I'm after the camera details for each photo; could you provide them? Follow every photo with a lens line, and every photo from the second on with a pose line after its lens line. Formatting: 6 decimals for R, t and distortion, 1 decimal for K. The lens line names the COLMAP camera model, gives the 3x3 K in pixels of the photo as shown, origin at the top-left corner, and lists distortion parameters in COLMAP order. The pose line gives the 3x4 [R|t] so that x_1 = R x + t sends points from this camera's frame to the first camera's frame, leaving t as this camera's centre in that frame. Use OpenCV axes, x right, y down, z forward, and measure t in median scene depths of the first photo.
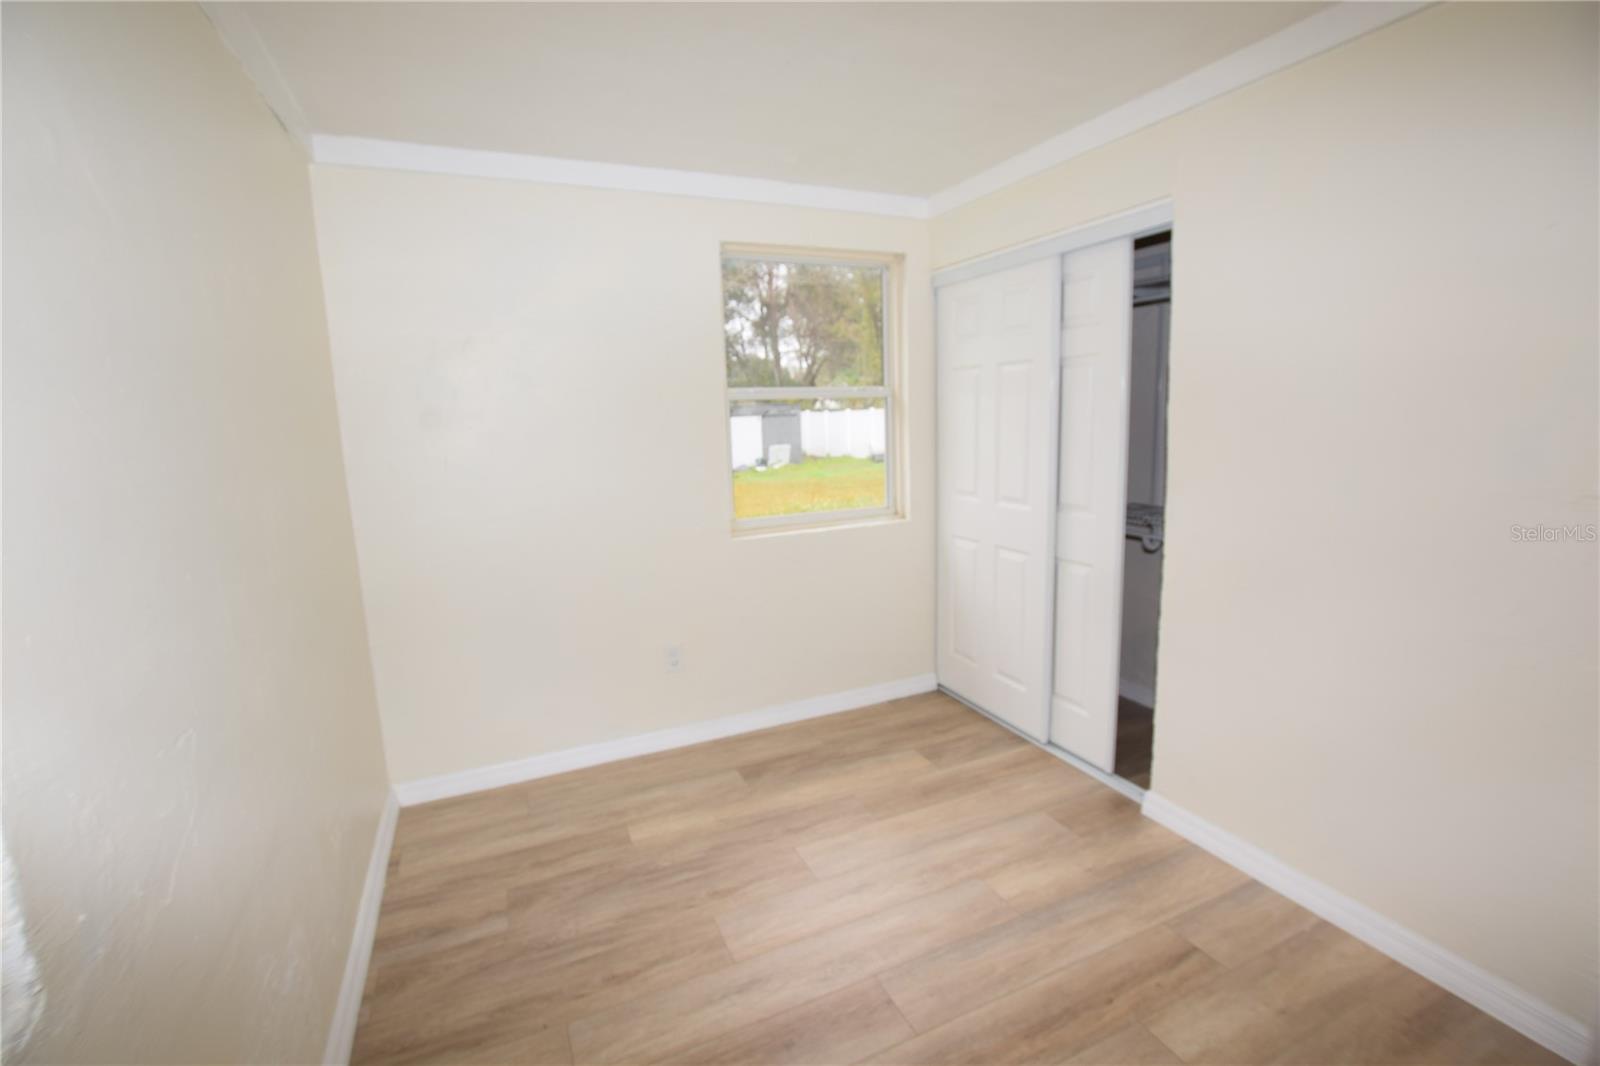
lens RADIAL K [[705.1, 0, 798.5], [0, 705.1, 529.5], [0, 0, 1]] dist [-0.034872, 0.007682]
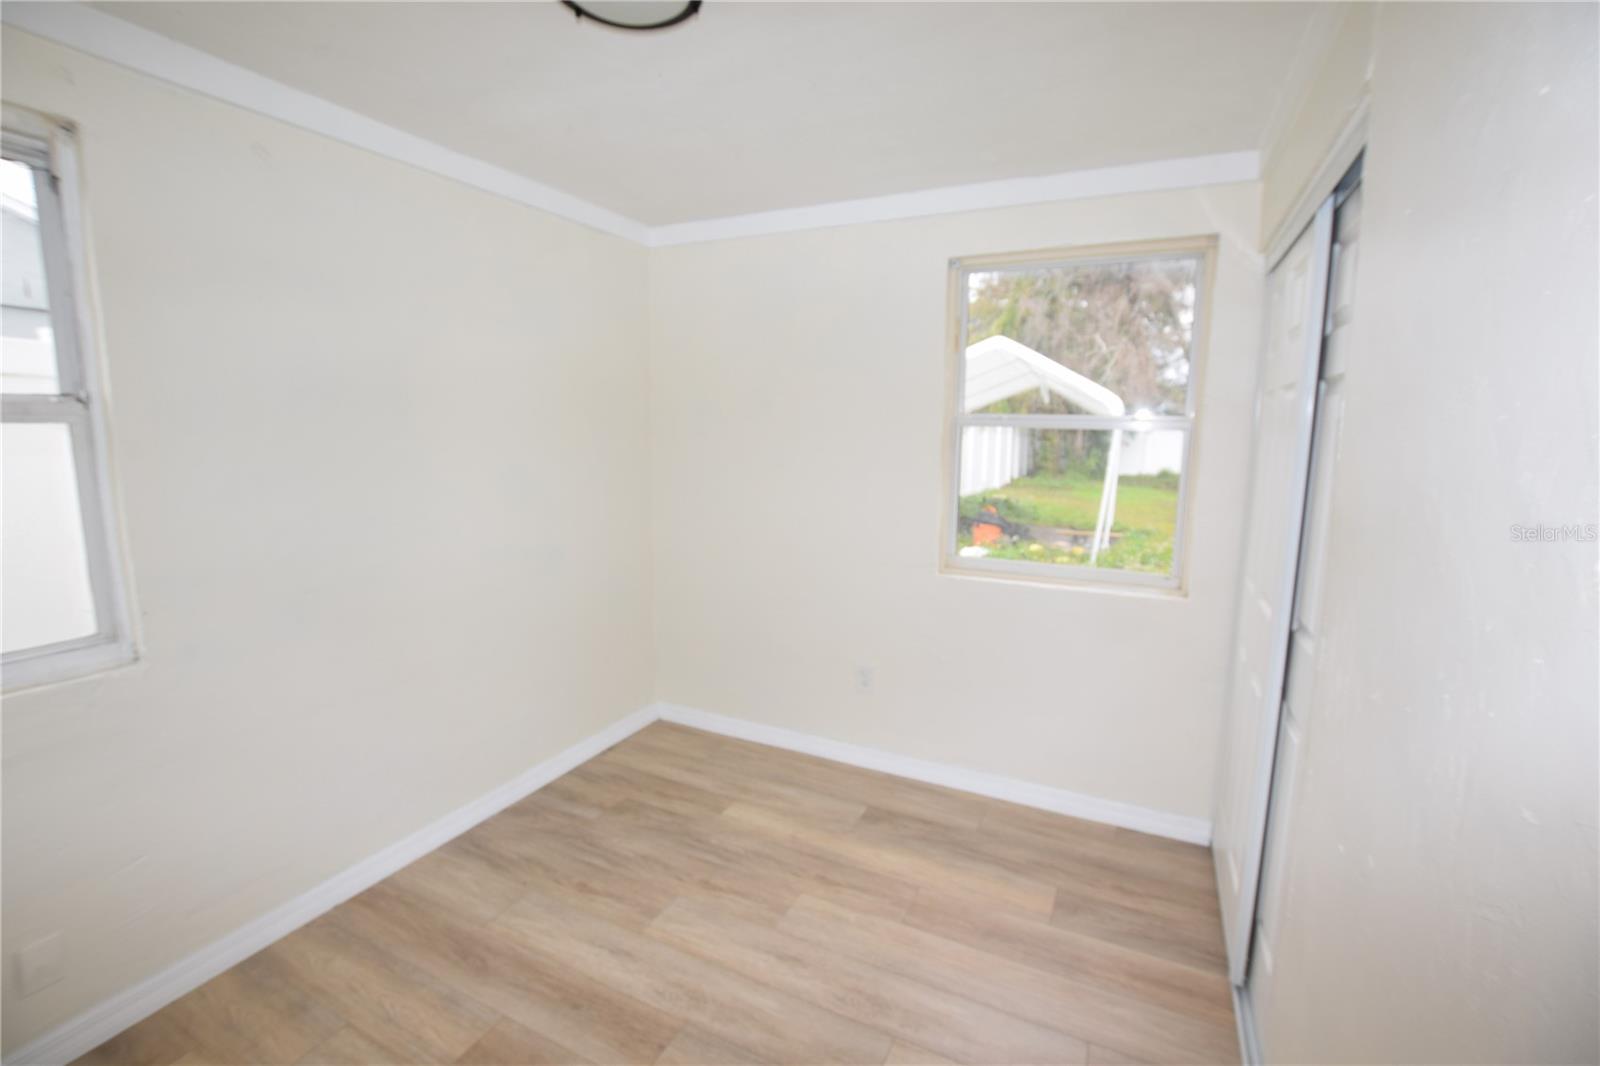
lens RADIAL K [[705.1, 0, 800.0], [0, 705.1, 533.1], [0, 0, 1]] dist [-0.034872, 0.007682]
pose [[0.634827, 0.152342, -0.757487, 0.599850], [-0.161045, 0.984927, 0.063117, -0.086196], [0.755685, 0.081922, 0.649792, 0.308824]]
